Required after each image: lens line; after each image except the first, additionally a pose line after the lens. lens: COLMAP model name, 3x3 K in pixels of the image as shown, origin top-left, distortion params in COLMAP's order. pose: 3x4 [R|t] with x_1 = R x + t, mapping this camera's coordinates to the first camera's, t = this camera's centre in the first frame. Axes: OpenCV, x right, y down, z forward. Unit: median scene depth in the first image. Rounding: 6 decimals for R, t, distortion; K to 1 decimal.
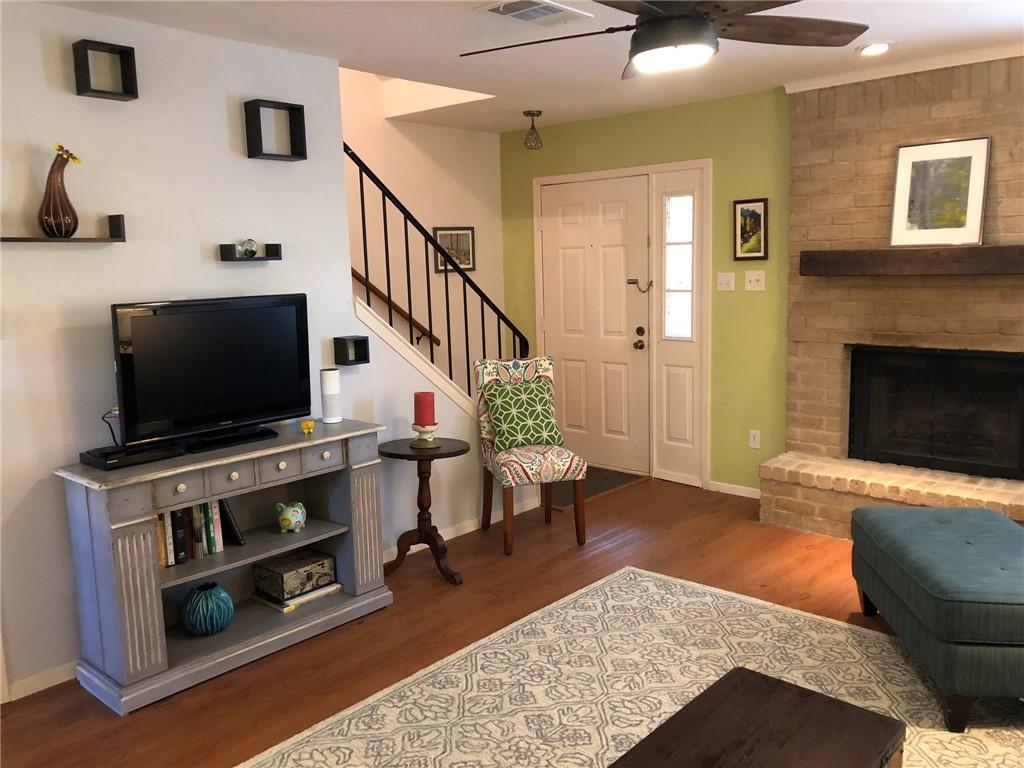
lens RADIAL K [[836.2, 0, 508.0], [0, 836.2, 374.8], [0, 0, 1]] dist [0.057195, -0.040953]
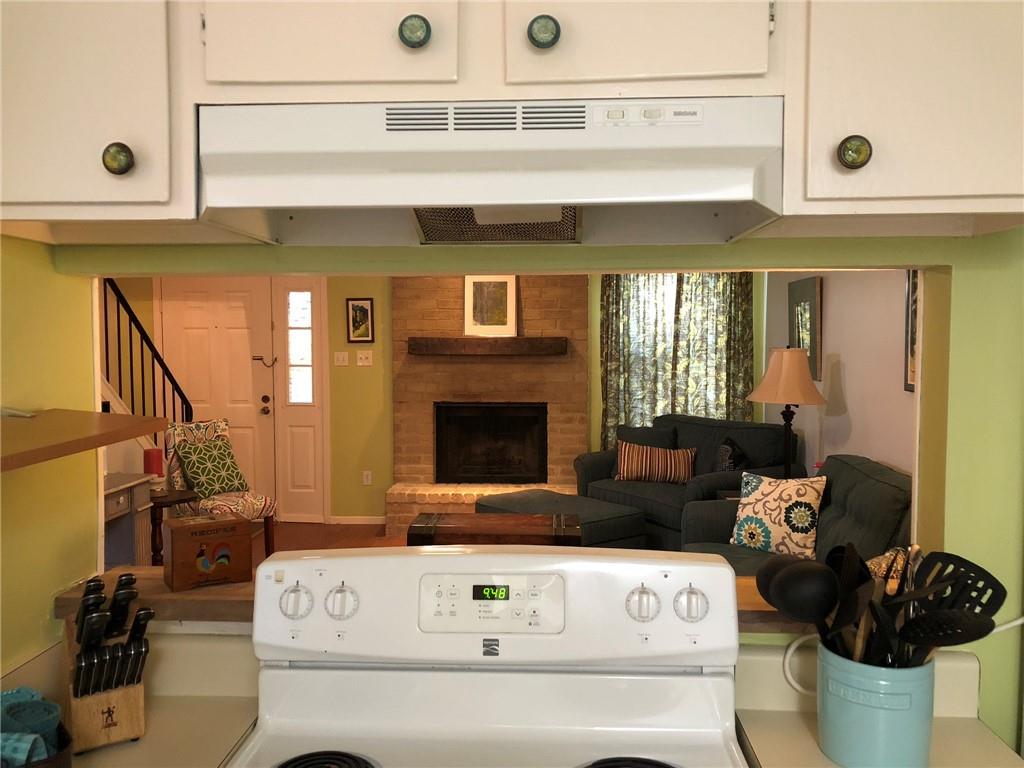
lens RADIAL K [[836.2, 0, 516.5], [0, 836.2, 379.7], [0, 0, 1]] dist [0.057195, -0.040953]
pose [[0.776196, -0.007447, 0.630448, -0.380582], [0.067858, 0.995109, -0.071791, 0.036532], [-0.626829, 0.098505, 0.772905, -0.188763]]
